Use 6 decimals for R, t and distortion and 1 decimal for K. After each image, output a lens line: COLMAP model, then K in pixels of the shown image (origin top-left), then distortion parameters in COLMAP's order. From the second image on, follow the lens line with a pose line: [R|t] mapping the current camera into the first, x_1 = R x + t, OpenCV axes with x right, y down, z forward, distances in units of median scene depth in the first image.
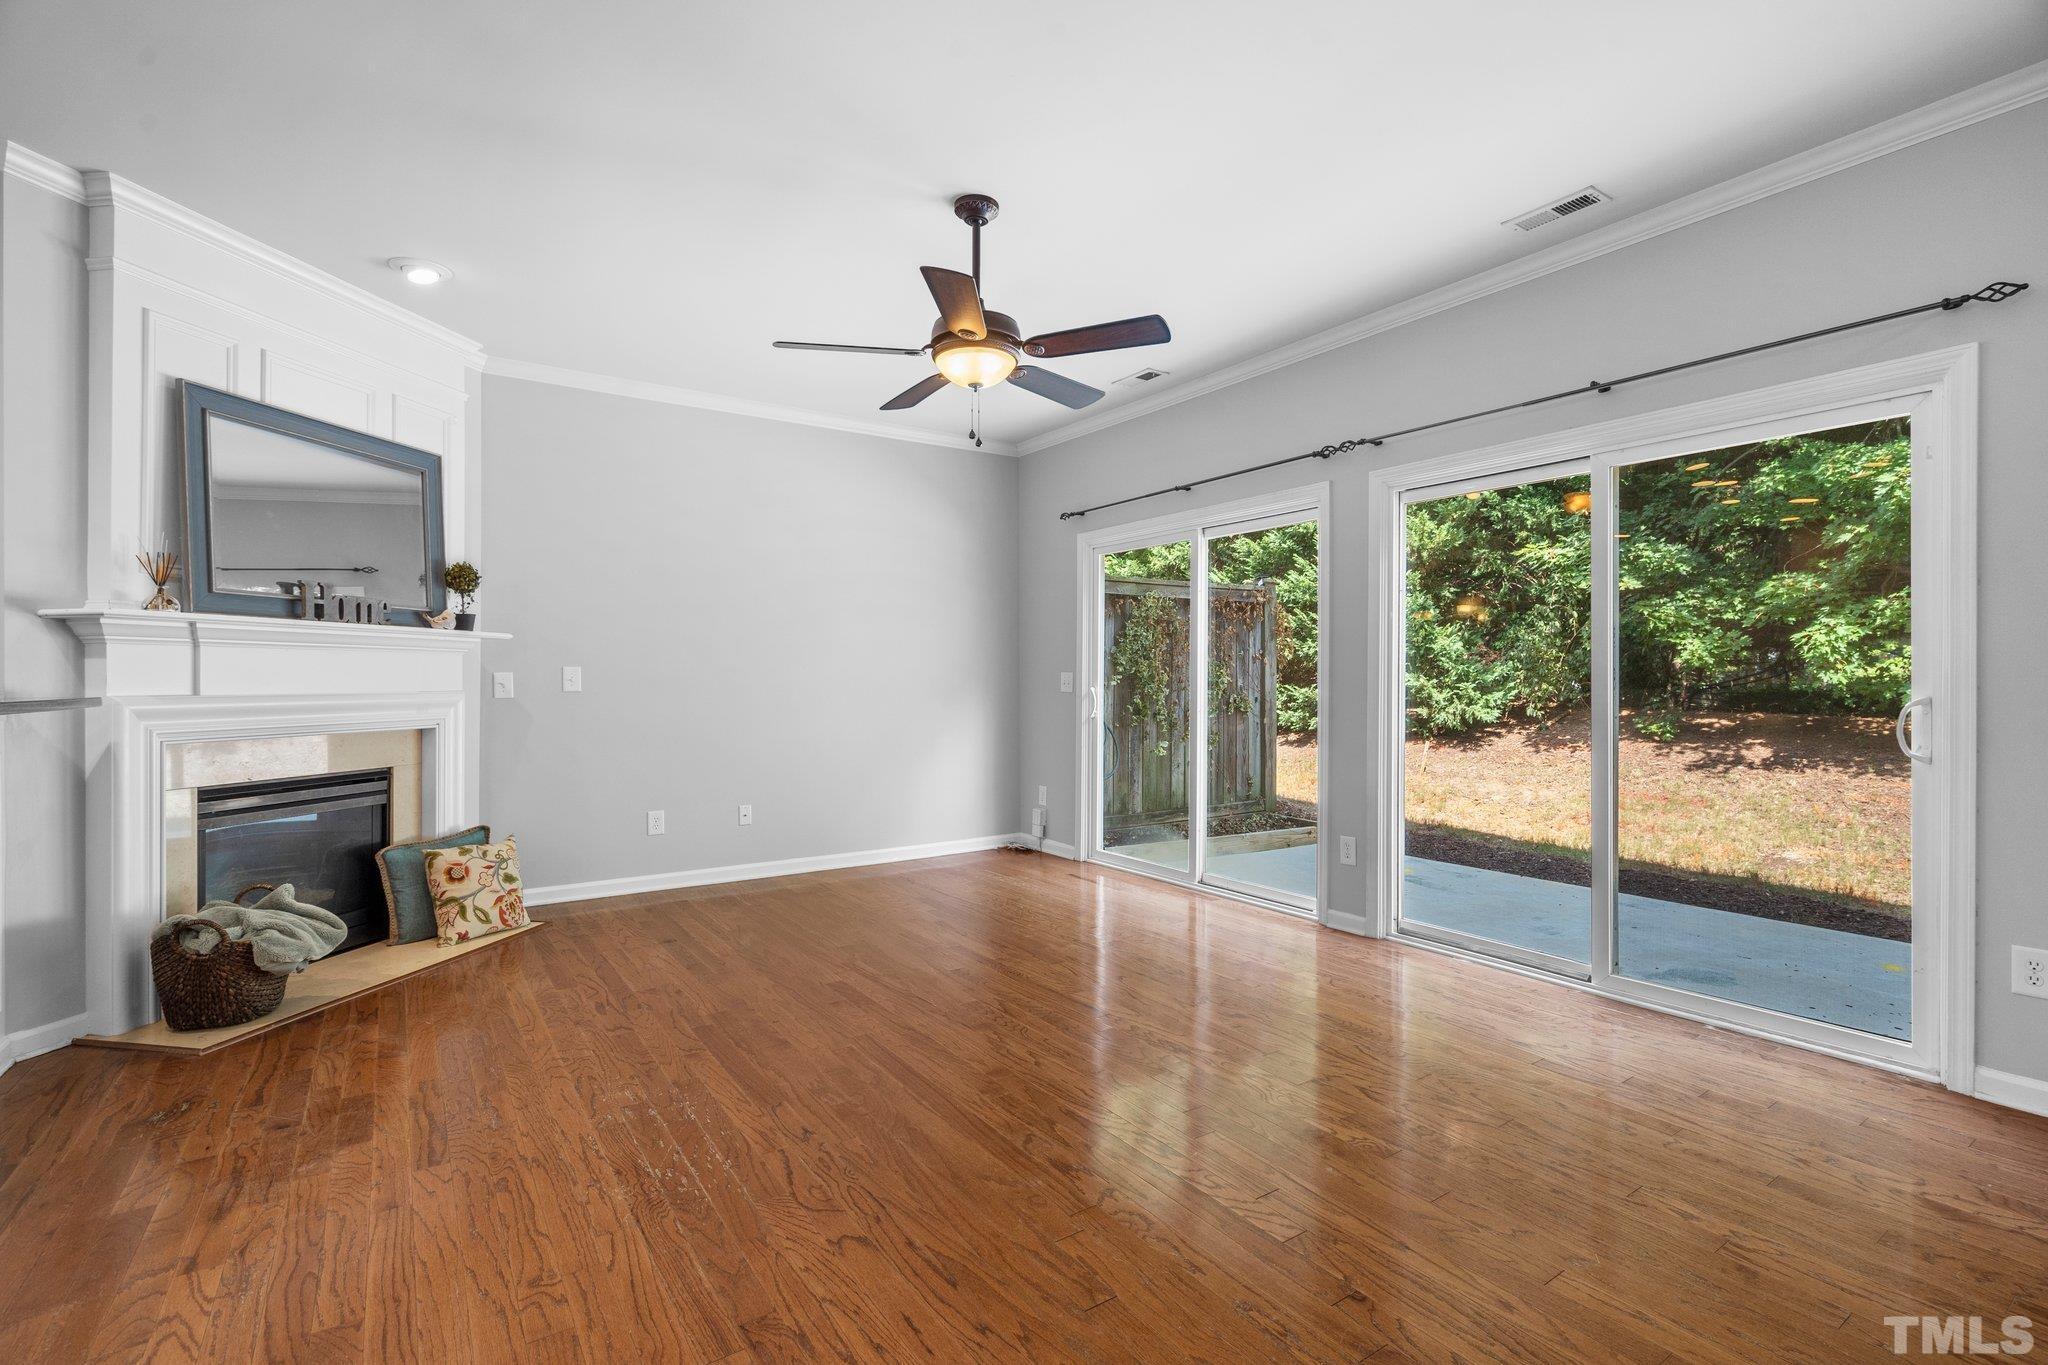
lens RADIAL K [[934.7, 0, 1039.4], [0, 934.7, 677.7], [0, 0, 1]] dist [-0.004163, 0.001586]
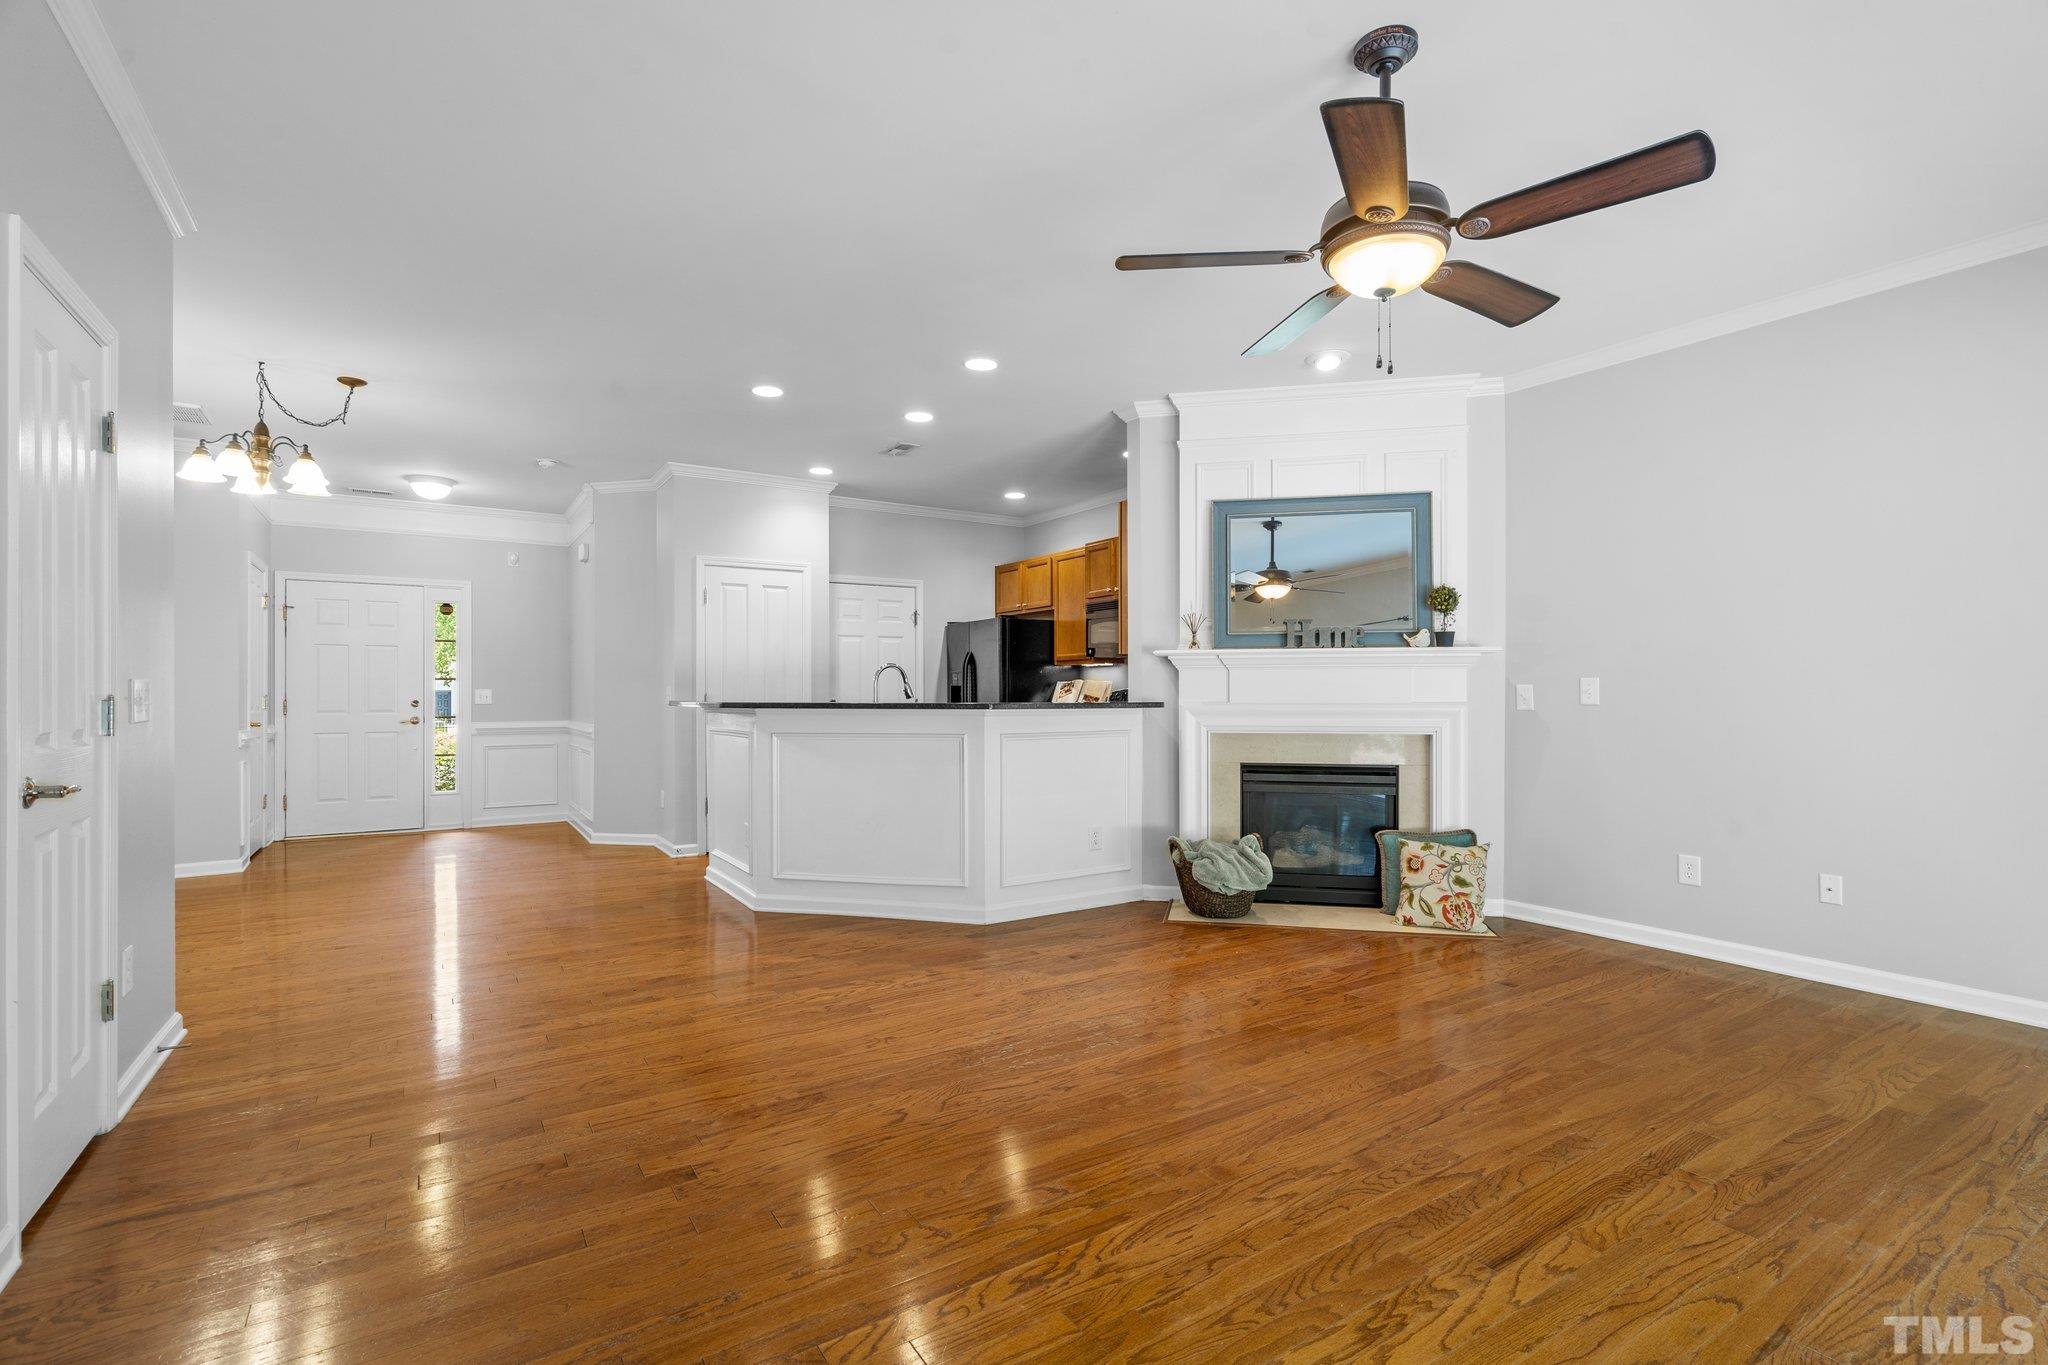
lens RADIAL K [[934.7, 0, 1017.9], [0, 934.7, 697.9], [0, 0, 1]] dist [-0.004163, 0.001586]
pose [[-0.038365, 0.009059, -0.999223, 0.505662], [0.003162, 0.999955, 0.008945, -0.002578], [0.999259, -0.002817, -0.038392, 0.552743]]
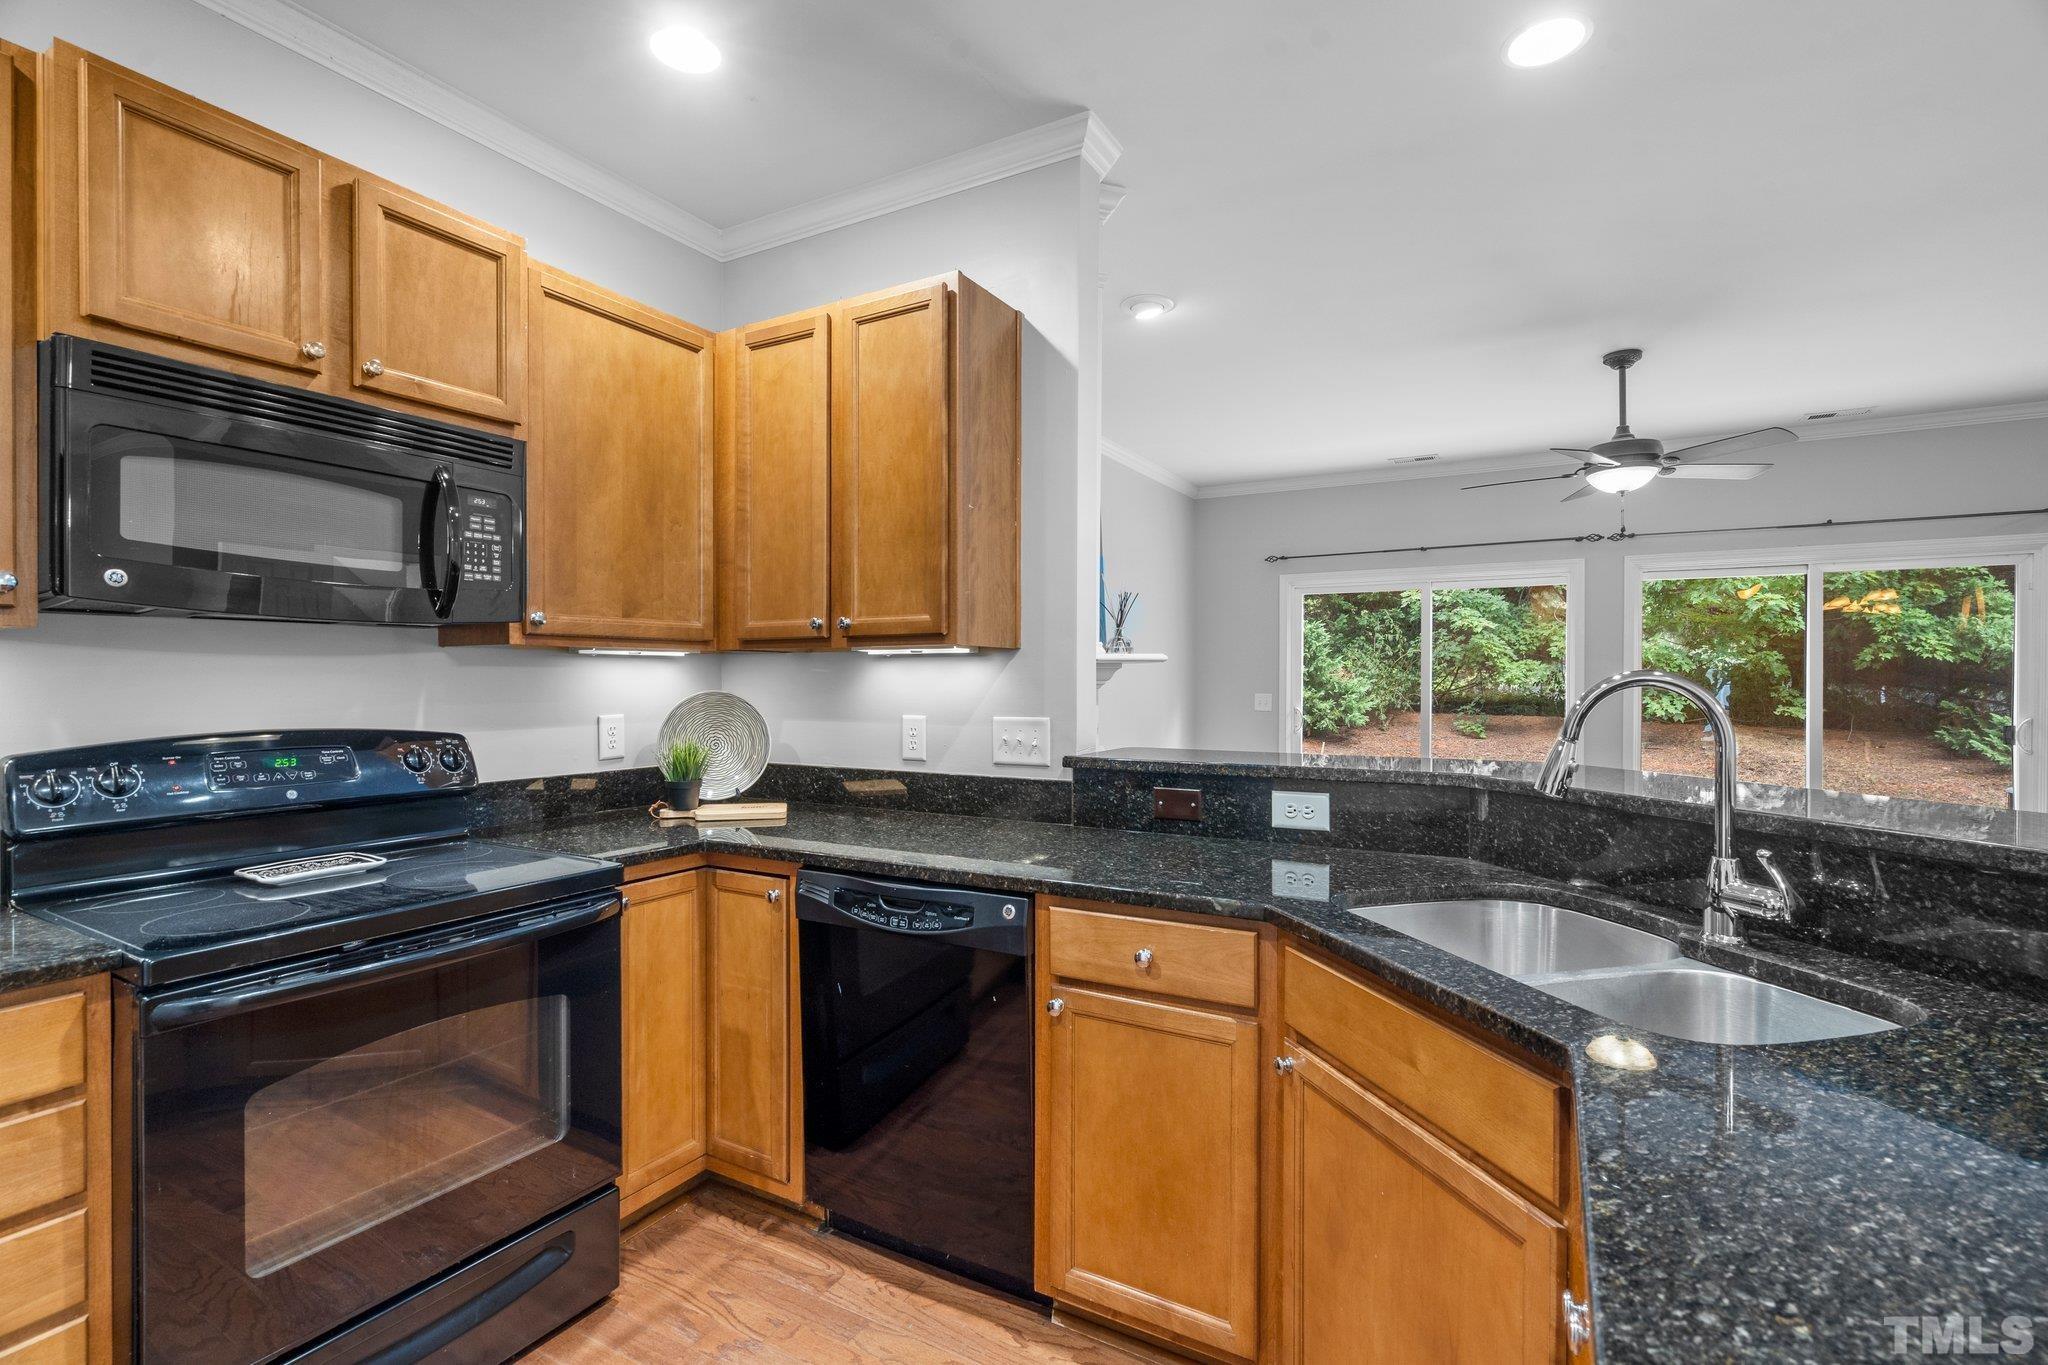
lens RADIAL K [[934.7, 0, 1039.0], [0, 934.7, 678.4], [0, 0, 1]] dist [-0.004163, 0.001586]
pose [[0.895086, 0.003206, 0.445882, -1.047905], [-0.003478, 0.999994, -0.000209, -0.033538], [-0.445880, -0.001364, 0.895092, 0.137403]]
